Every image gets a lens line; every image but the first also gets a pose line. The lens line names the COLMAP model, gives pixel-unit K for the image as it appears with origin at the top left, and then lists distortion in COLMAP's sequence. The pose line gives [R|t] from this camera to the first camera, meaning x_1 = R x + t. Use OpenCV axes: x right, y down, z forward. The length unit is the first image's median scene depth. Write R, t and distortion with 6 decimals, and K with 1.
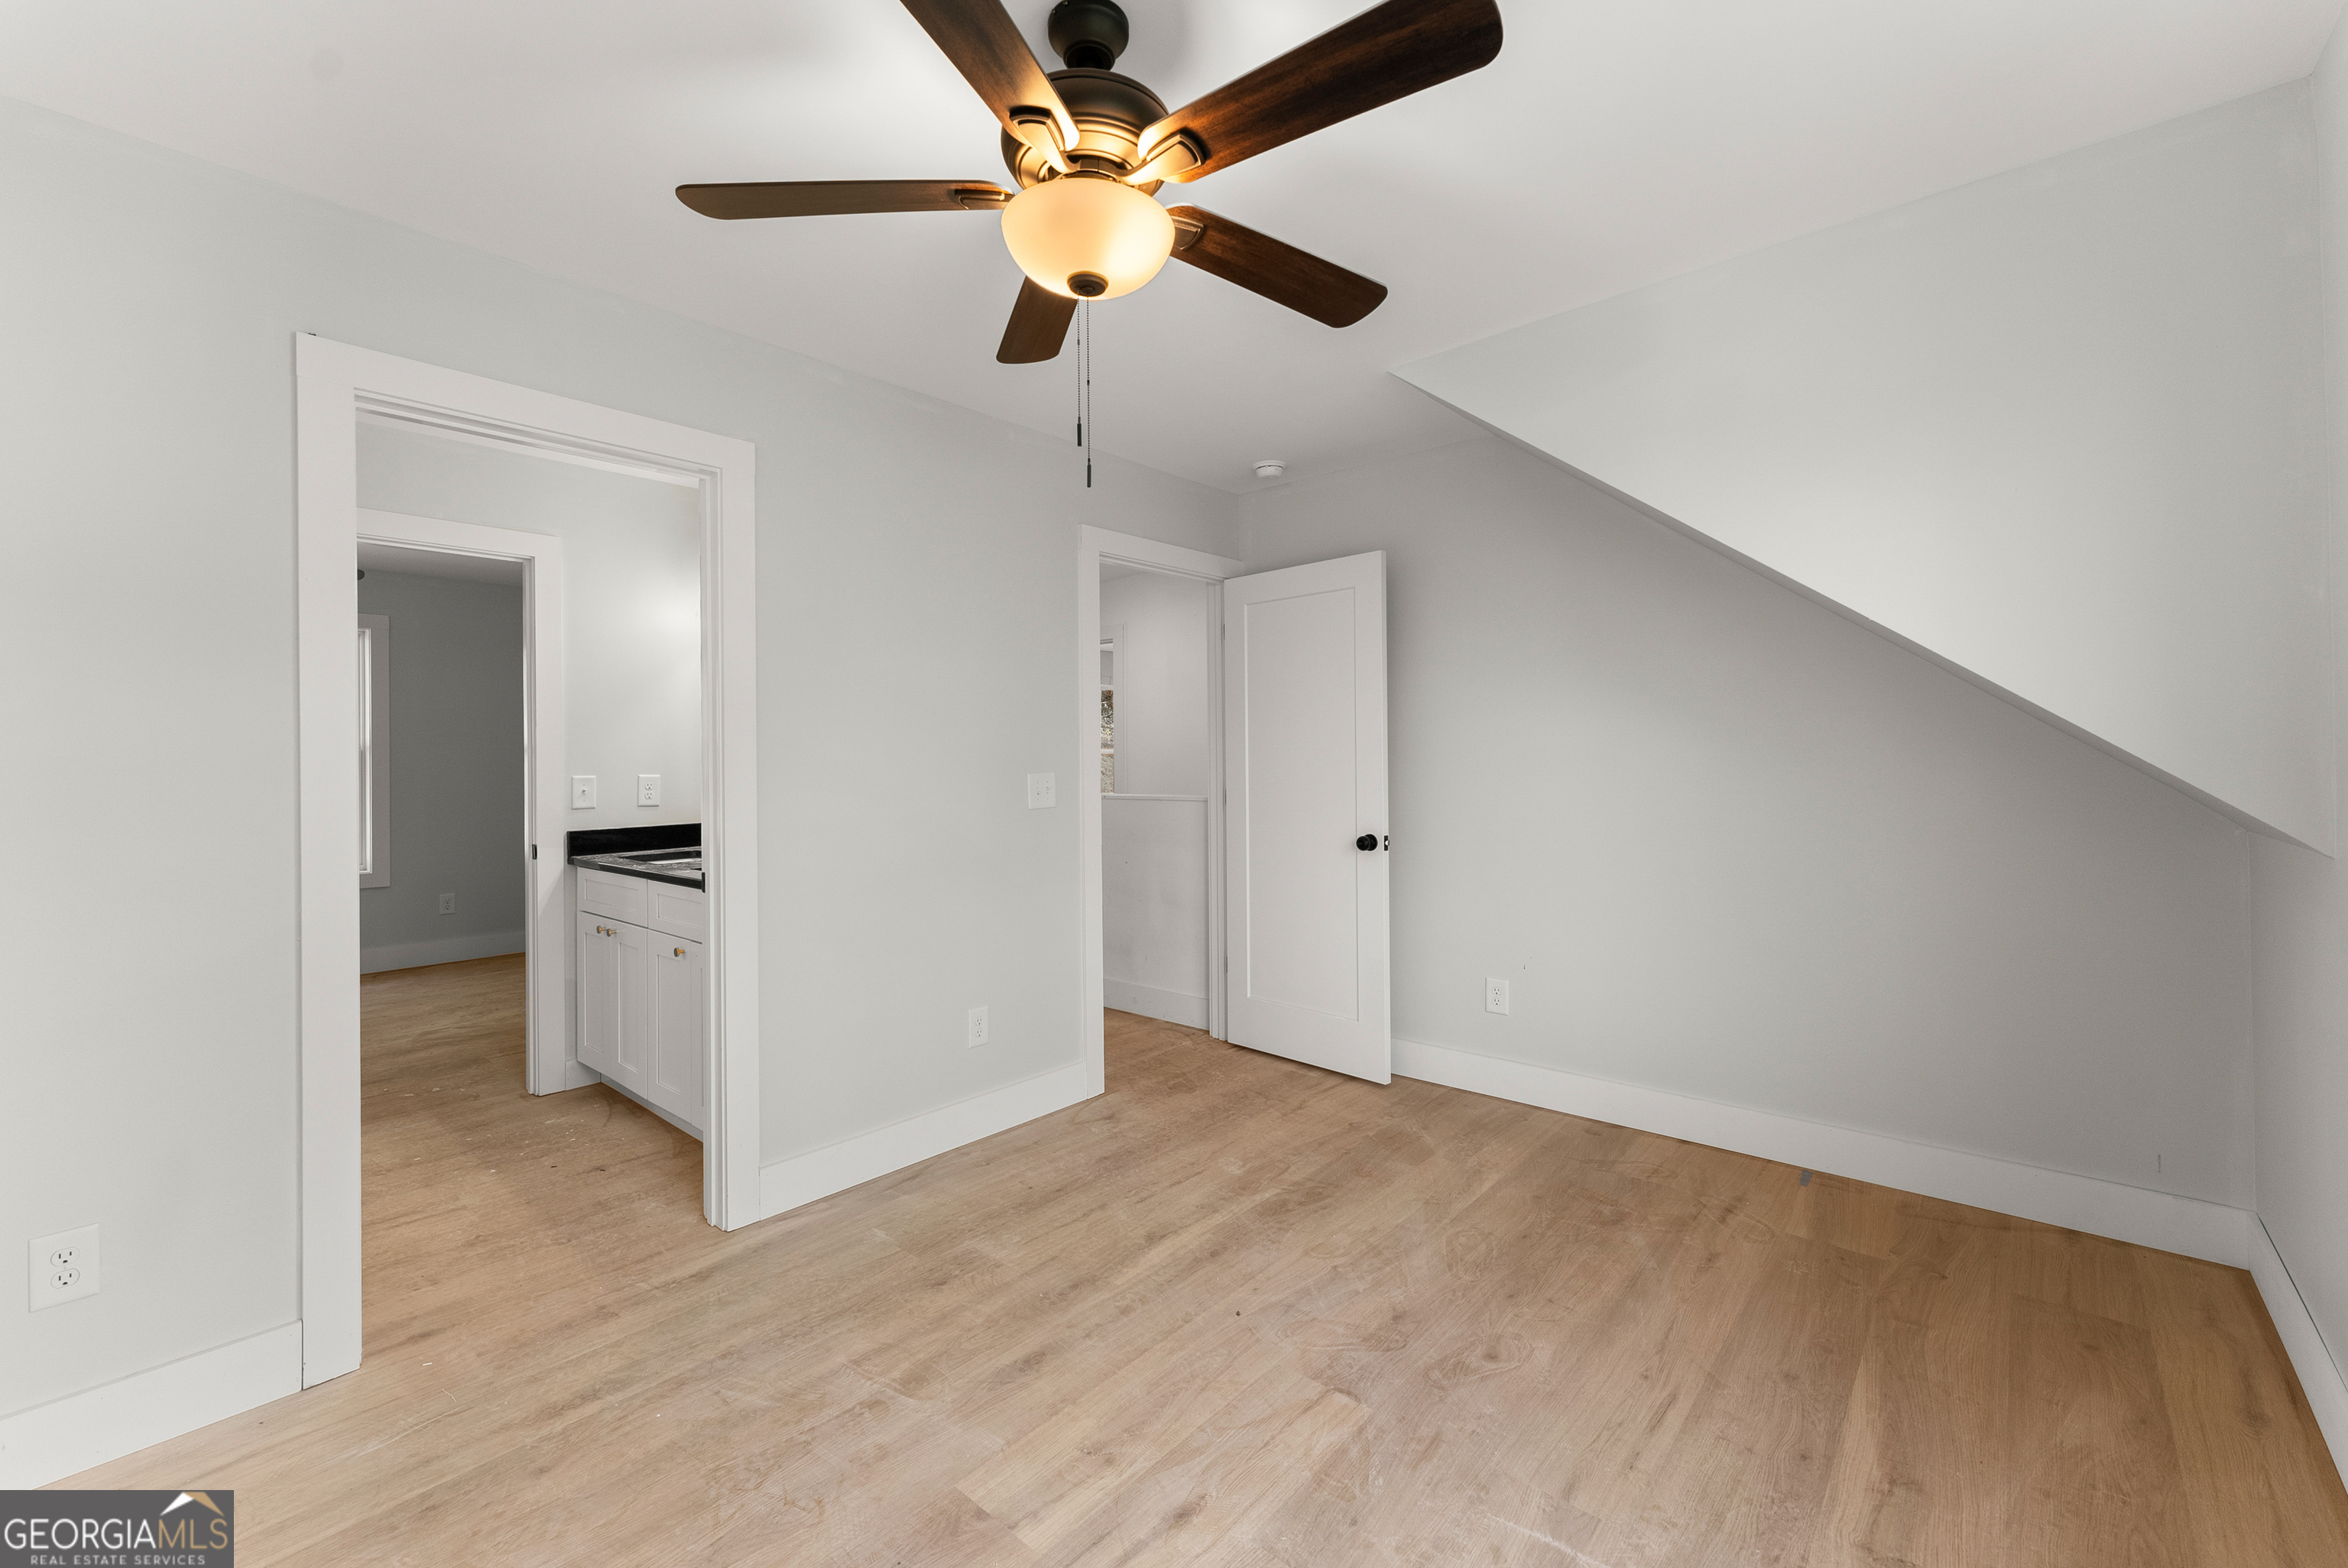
lens RADIAL K [[957.9, 0, 1165.2], [0, 957.9, 793.2], [0, 0, 1]] dist [0.001199, -0.000335]
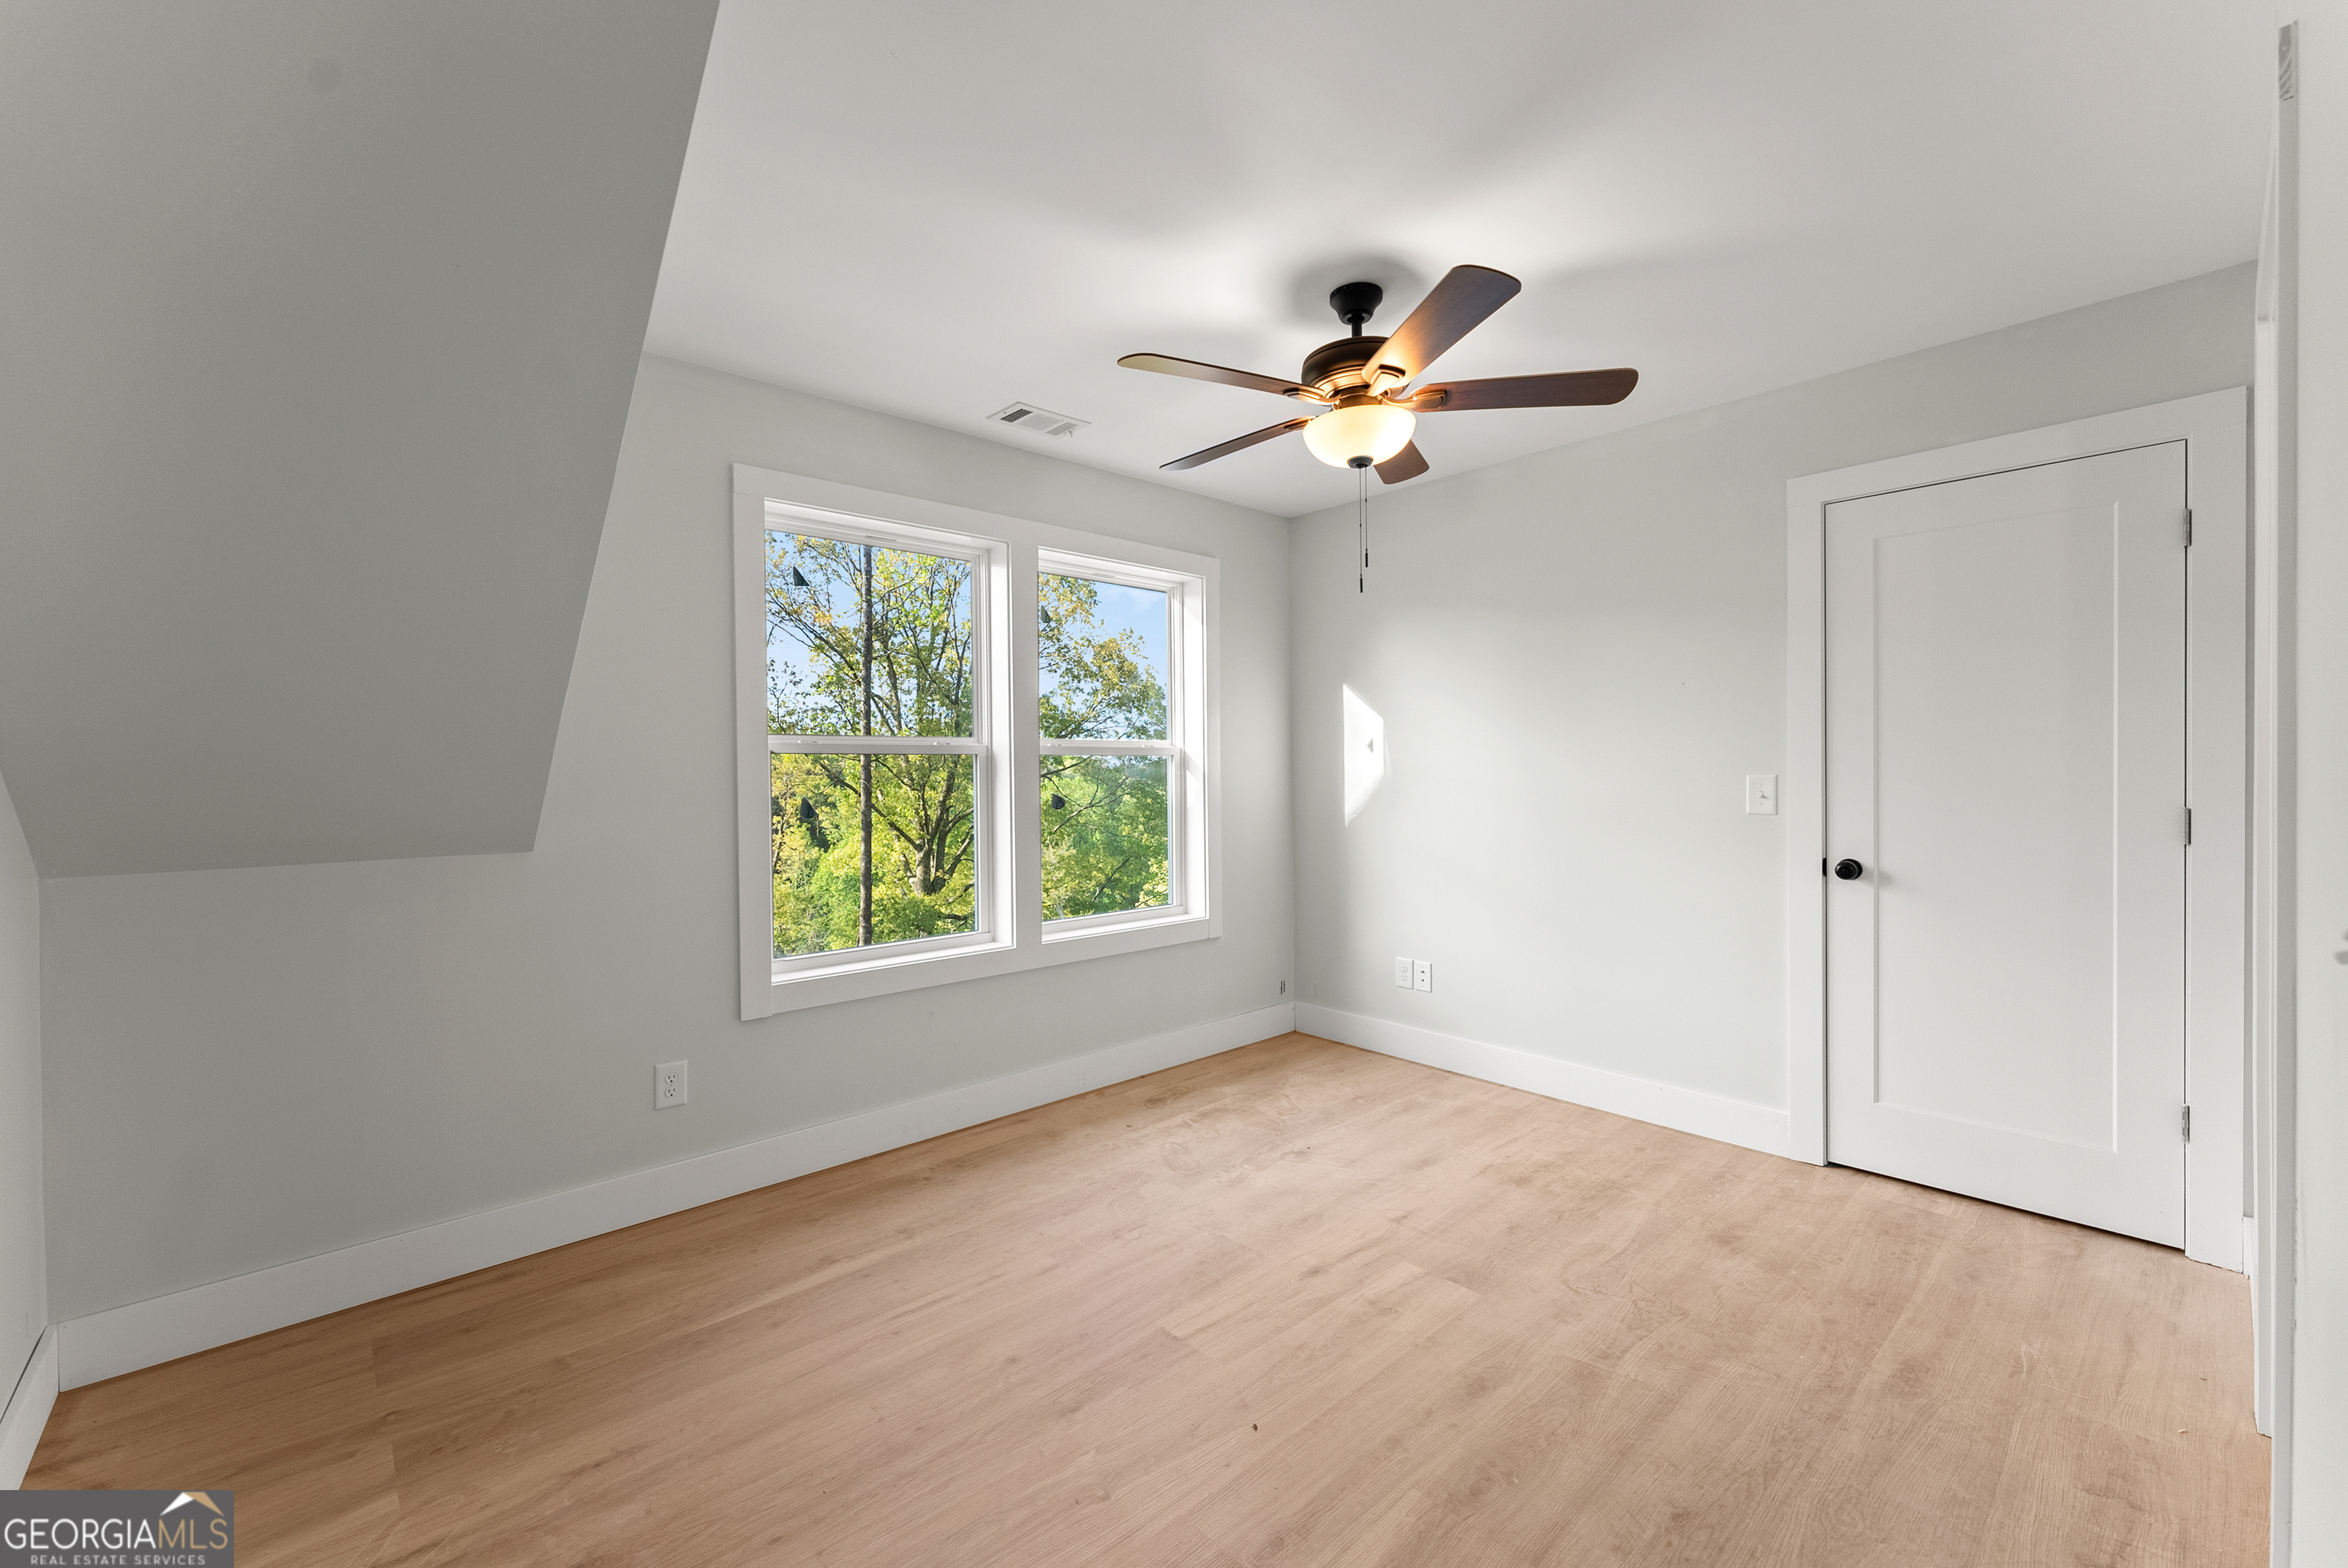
lens RADIAL K [[957.9, 0, 1165.2], [0, 957.9, 793.2], [0, 0, 1]] dist [0.001199, -0.000335]
pose [[-0.993536, 0.018255, 0.112040, 0.056876], [0.024756, 0.998072, 0.056909, -0.070231], [-0.110785, 0.059315, -0.992073, 2.042213]]
